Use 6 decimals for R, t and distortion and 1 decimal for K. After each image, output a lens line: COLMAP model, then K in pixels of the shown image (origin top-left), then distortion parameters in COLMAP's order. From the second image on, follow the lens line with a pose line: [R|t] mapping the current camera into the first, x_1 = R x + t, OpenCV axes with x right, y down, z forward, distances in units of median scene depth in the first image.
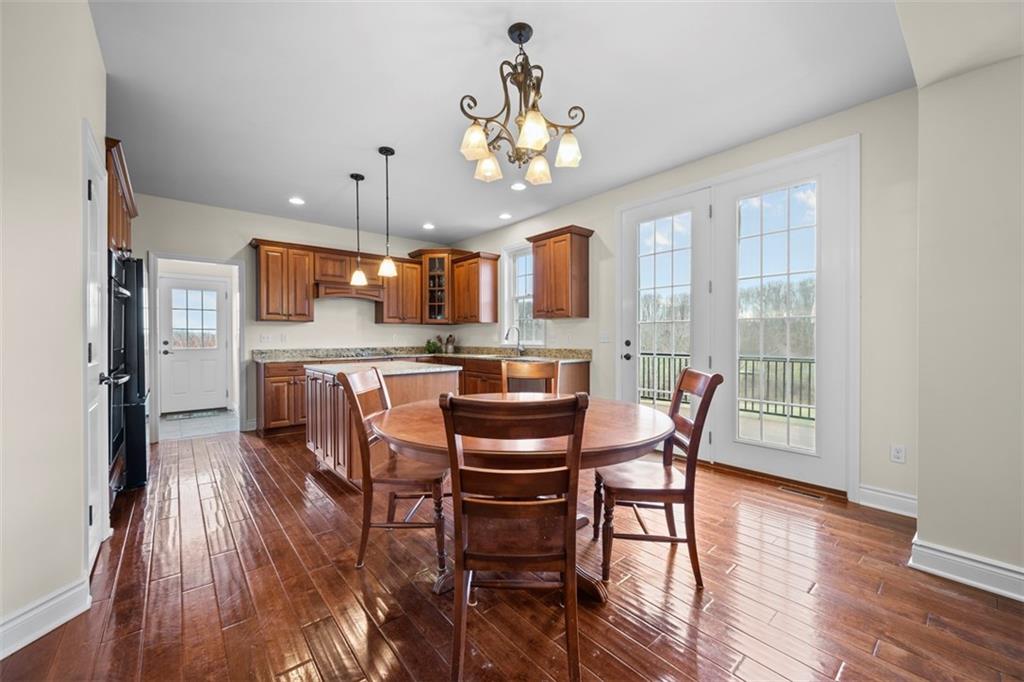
lens RADIAL K [[402.0, 0, 509.6], [0, 402.0, 339.1], [0, 0, 1]] dist [-0.000592, -0.000088]
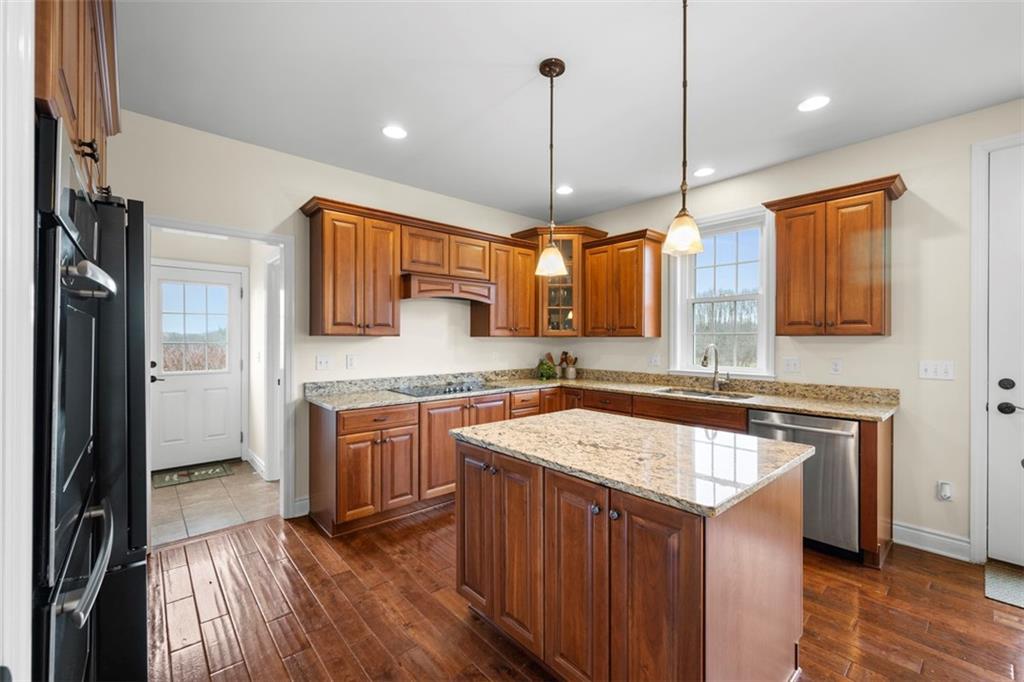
lens RADIAL K [[423.0, 0, 509.5], [0, 423.0, 339.1], [0, 0, 1]] dist [0.002858, -0.000569]
pose [[0.999742, 0.005440, 0.022031, -0.330819], [-0.005339, 0.999975, -0.004633, -0.036735], [-0.022055, 0.004514, 0.999747, 0.338862]]
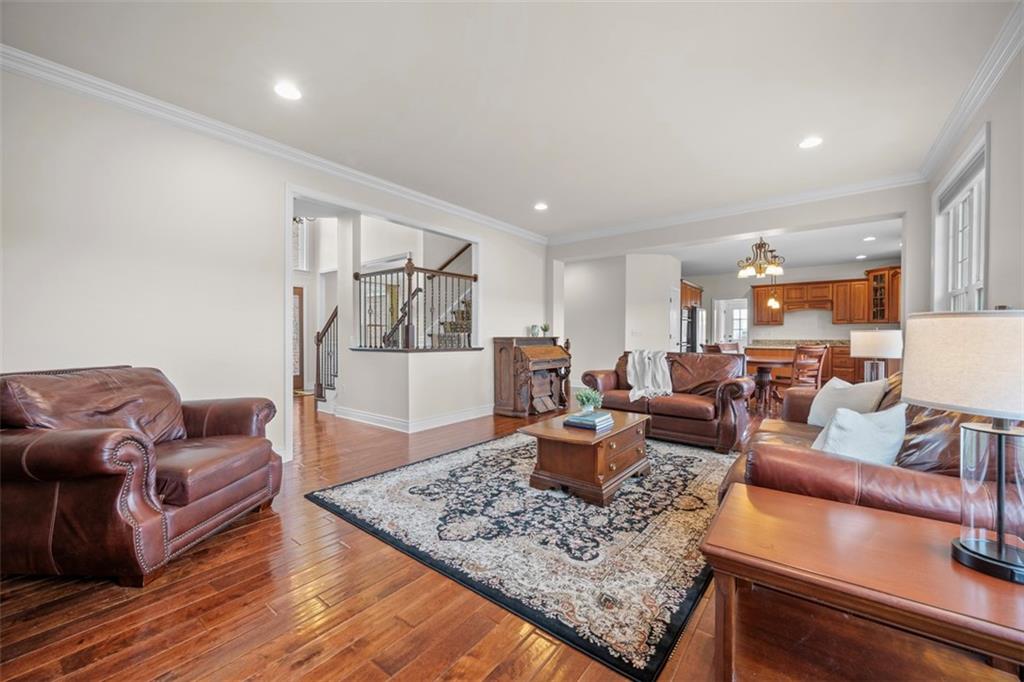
lens RADIAL K [[402.0, 0, 514.3], [0, 402.0, 346.6], [0, 0, 1]] dist [-0.000592, -0.000088]
pose [[0.214124, 0.032367, -0.976270, 1.036296], [-0.005746, 0.999475, 0.031876, 0.005176], [0.976790, -0.001216, 0.214198, -0.578920]]
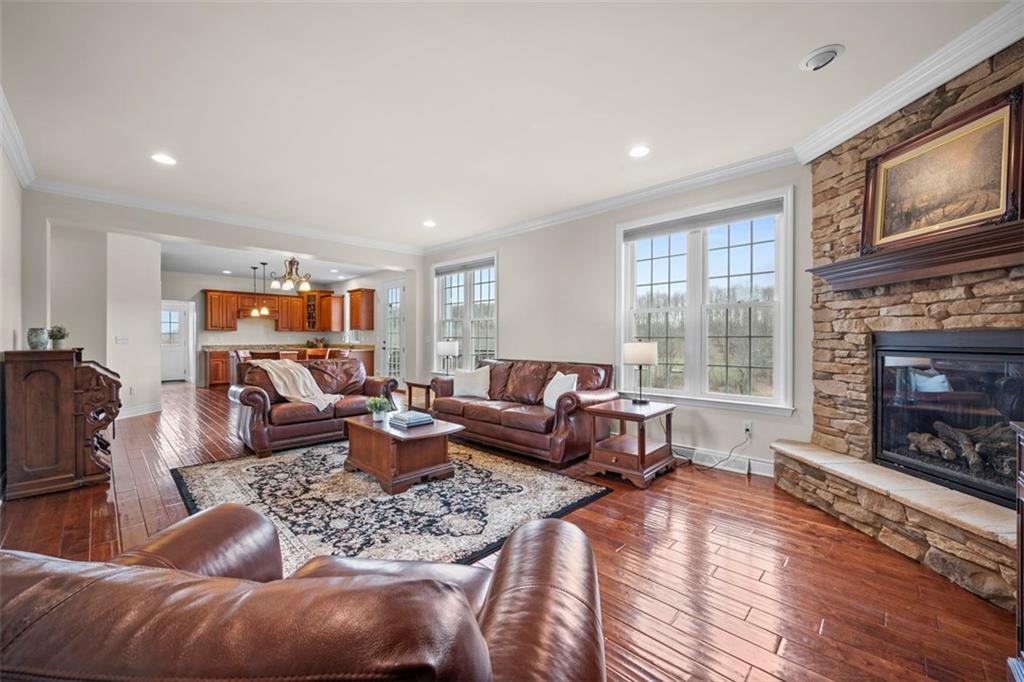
lens RADIAL K [[402.0, 0, 509.3], [0, 402.0, 339.2], [0, 0, 1]] dist [-0.000592, -0.000088]
pose [[0.994887, 0.003819, 0.100920, 0.607247], [-0.003760, 0.999993, -0.000778, -0.006503], [-0.100923, 0.000395, 0.994894, -1.029654]]
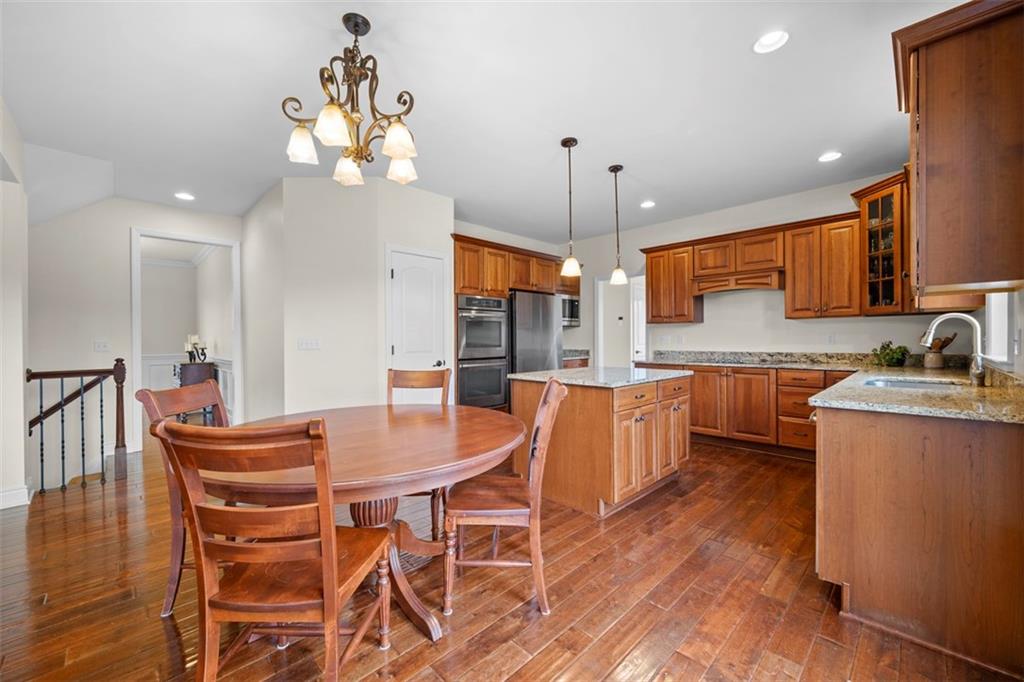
lens RADIAL K [[402.0, 0, 516.1], [0, 402.0, 340.1], [0, 0, 1]] dist [-0.000592, -0.000088]
pose [[0.086477, 0.007883, -0.996223, 0.396175], [0.003913, 0.999958, 0.008253, -0.011102], [0.996246, -0.004612, 0.086442, 0.512882]]
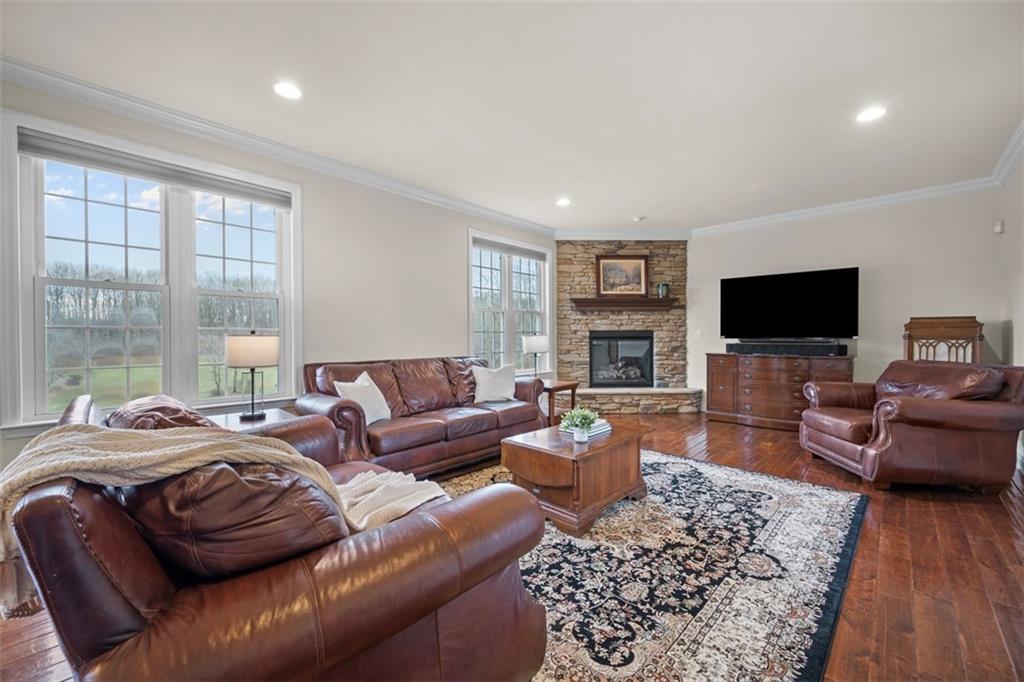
lens RADIAL K [[402.0, 0, 512.1], [0, 402.0, 338.7], [0, 0, 1]] dist [-0.000592, -0.000088]
pose [[-0.111903, 0.000480, 0.993719, -0.023033], [0.003778, 0.999993, -0.000057, 0.005603], [-0.993712, 0.003748, -0.111904, -0.195857]]
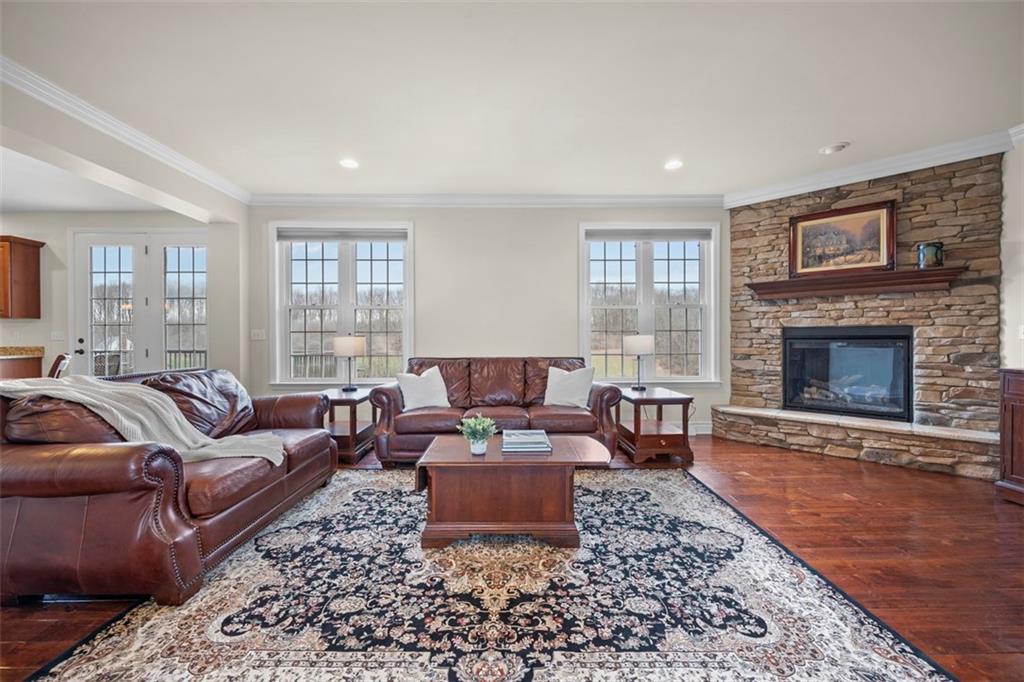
lens RADIAL K [[402.0, 0, 510.3], [0, 402.0, 339.3], [0, 0, 1]] dist [-0.000592, -0.000088]
pose [[0.629993, -0.002392, 0.776597, 0.133611], [0.001587, 0.999997, 0.001793, 0.004418], [-0.776599, 0.000103, 0.629995, -0.641766]]
